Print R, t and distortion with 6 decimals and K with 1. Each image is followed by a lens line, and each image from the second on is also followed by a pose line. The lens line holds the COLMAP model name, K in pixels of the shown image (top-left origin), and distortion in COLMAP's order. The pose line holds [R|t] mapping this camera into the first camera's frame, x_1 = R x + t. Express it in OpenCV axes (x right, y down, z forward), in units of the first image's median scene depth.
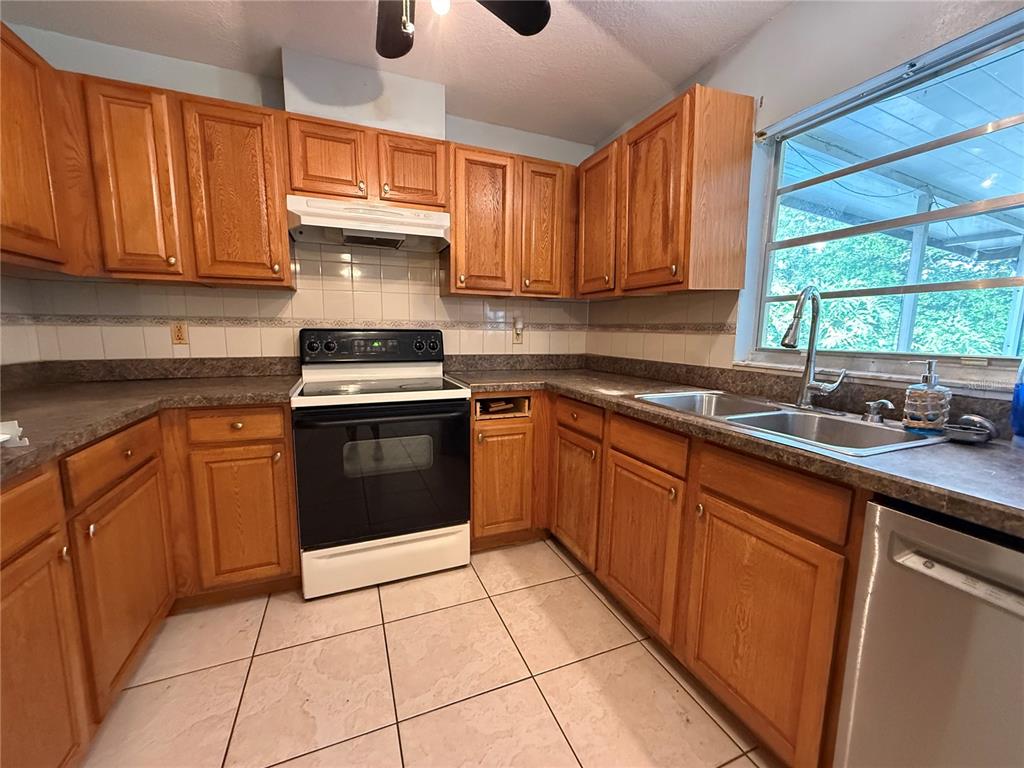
lens RADIAL K [[408.0, 0, 507.4], [0, 408.0, 382.8], [0, 0, 1]] dist [-0.000647, -0.000004]
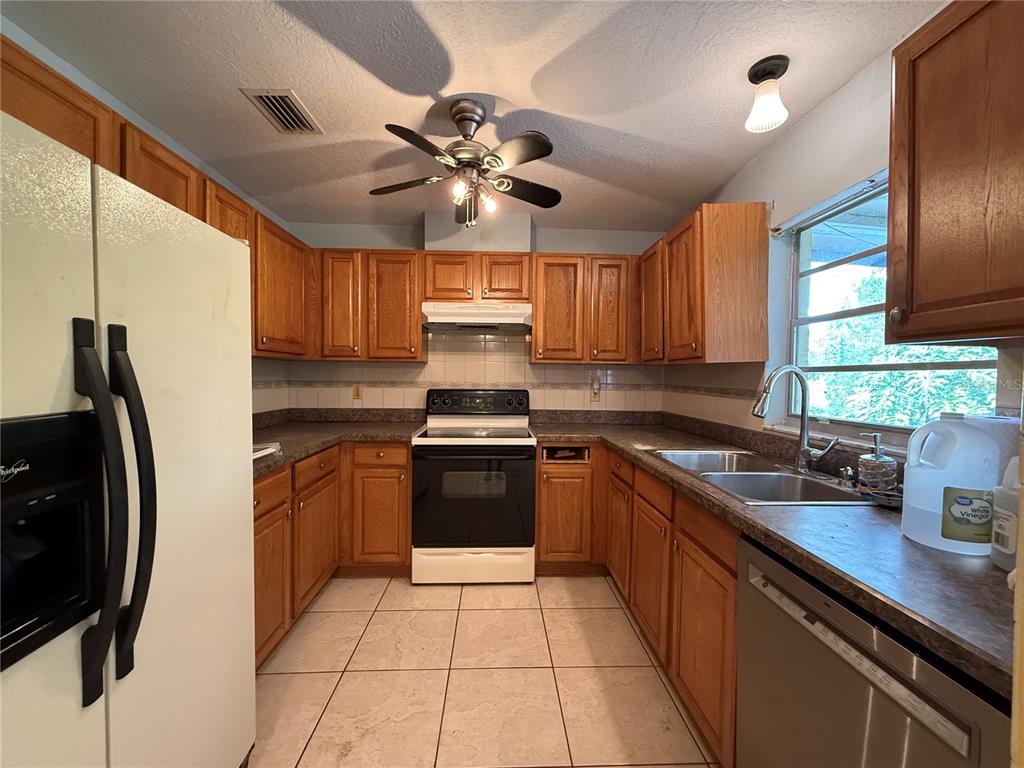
lens RADIAL K [[408.0, 0, 505.8], [0, 408.0, 381.7], [0, 0, 1]] dist [-0.000647, -0.000004]
pose [[0.937571, 0.003158, -0.347781, 0.292160], [-0.044363, 0.992876, -0.110582, -0.017340], [0.344954, 0.119107, 0.931032, -0.279320]]
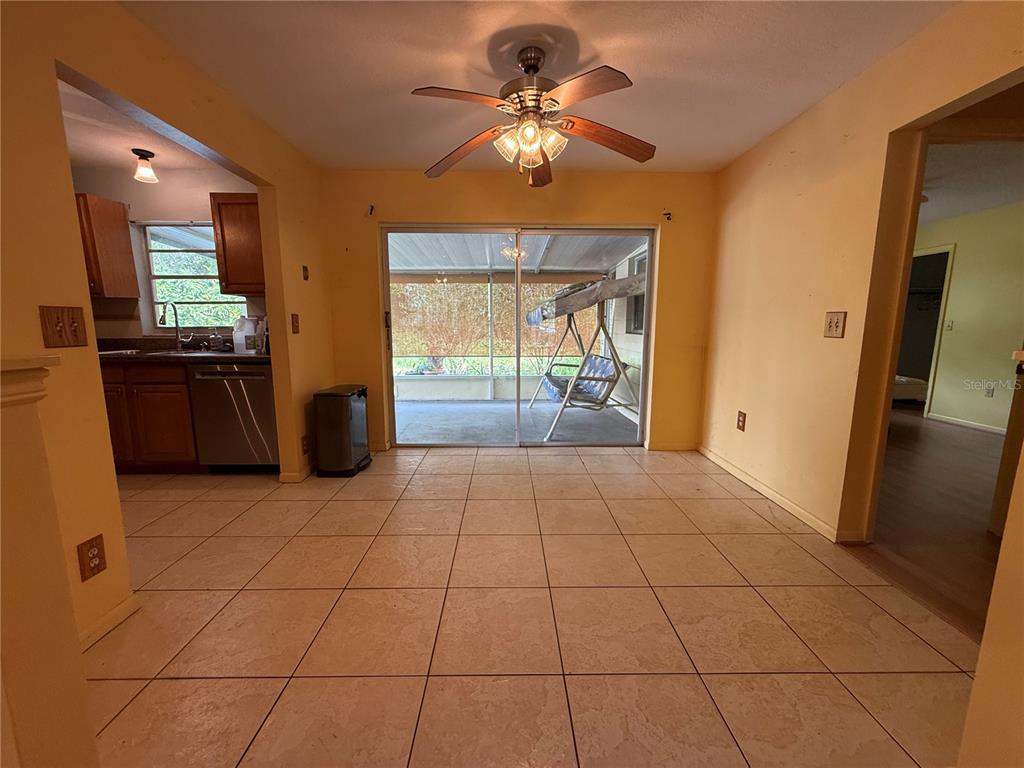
lens RADIAL K [[408.0, 0, 515.7], [0, 408.0, 384.5], [0, 0, 1]] dist [-0.000647, -0.000004]
pose [[0.355158, -0.147803, 0.923048, -0.667089], [0.127638, 0.985841, 0.108747, 0.204790], [-0.926052, 0.079194, 0.368994, -1.393520]]
